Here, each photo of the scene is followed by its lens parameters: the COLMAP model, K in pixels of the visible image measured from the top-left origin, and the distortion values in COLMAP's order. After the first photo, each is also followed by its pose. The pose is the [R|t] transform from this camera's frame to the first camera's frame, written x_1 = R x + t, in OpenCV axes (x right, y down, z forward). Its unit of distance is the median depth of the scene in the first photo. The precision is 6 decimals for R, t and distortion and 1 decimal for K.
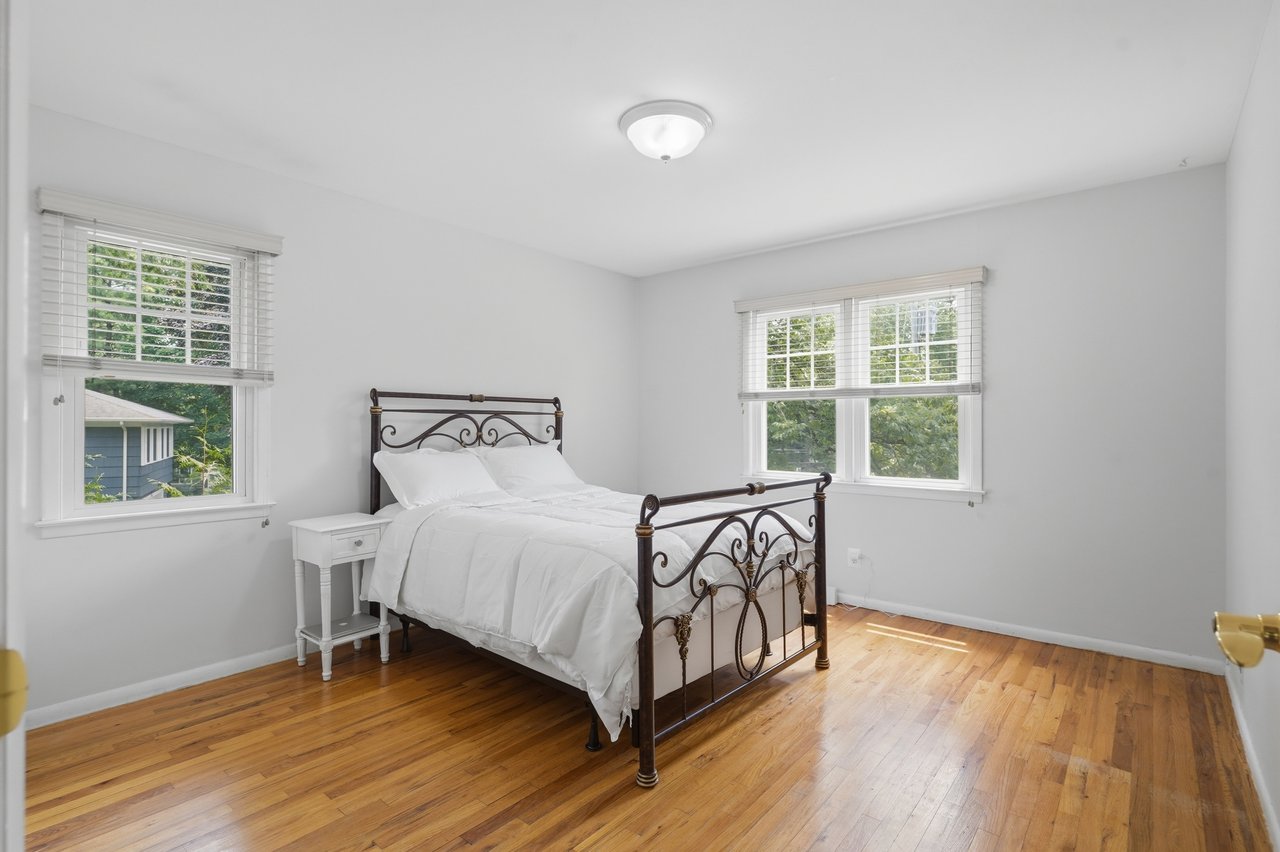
lens RADIAL K [[622.9, 0, 642.2], [0, 622.9, 425.2], [0, 0, 1]] dist [-0.000721, -0.000165]
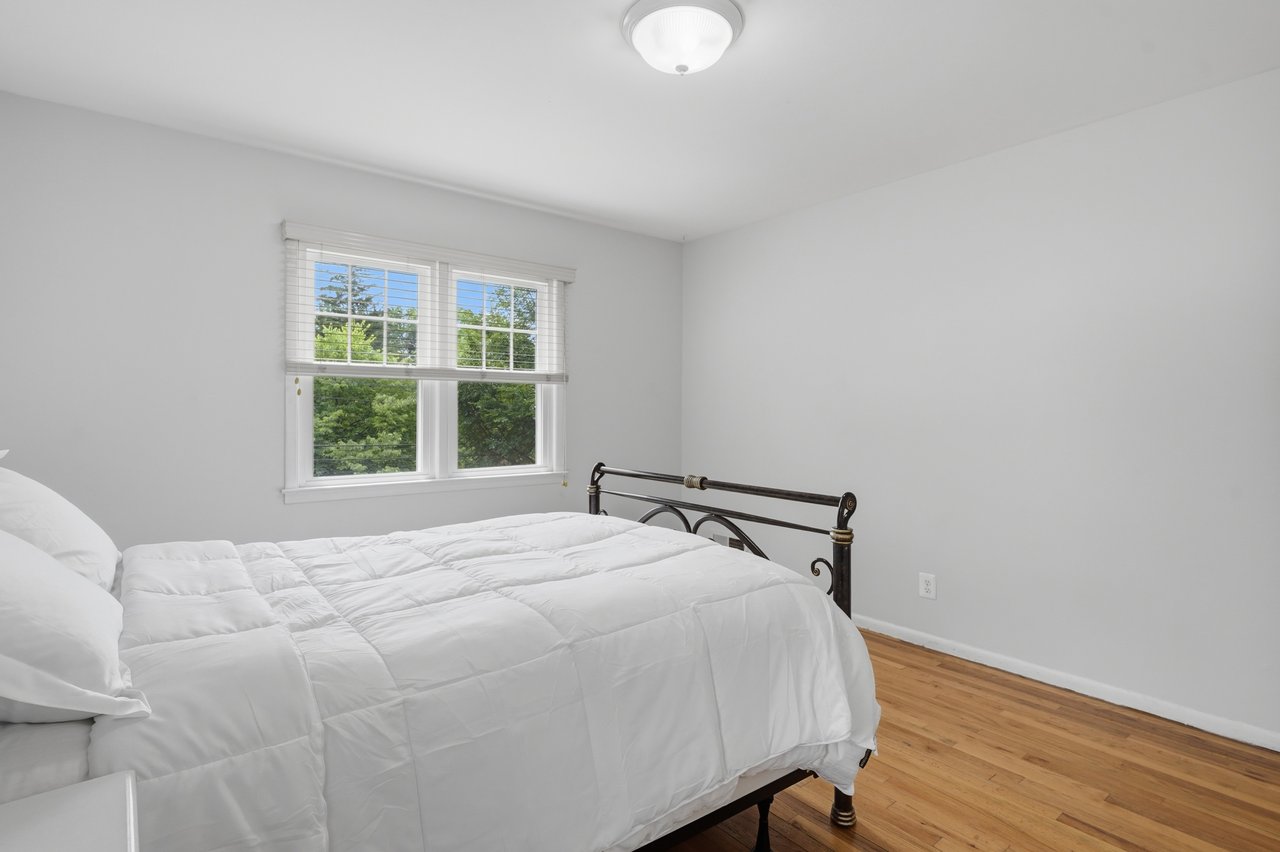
lens RADIAL K [[622.9, 0, 642.2], [0, 622.9, 425.2], [0, 0, 1]] dist [-0.000721, -0.000165]
pose [[0.185090, -0.026831, 0.982355, -0.503231], [-0.008445, 0.999547, 0.028891, -0.010098], [-0.982685, -0.013644, 0.184780, 0.626050]]
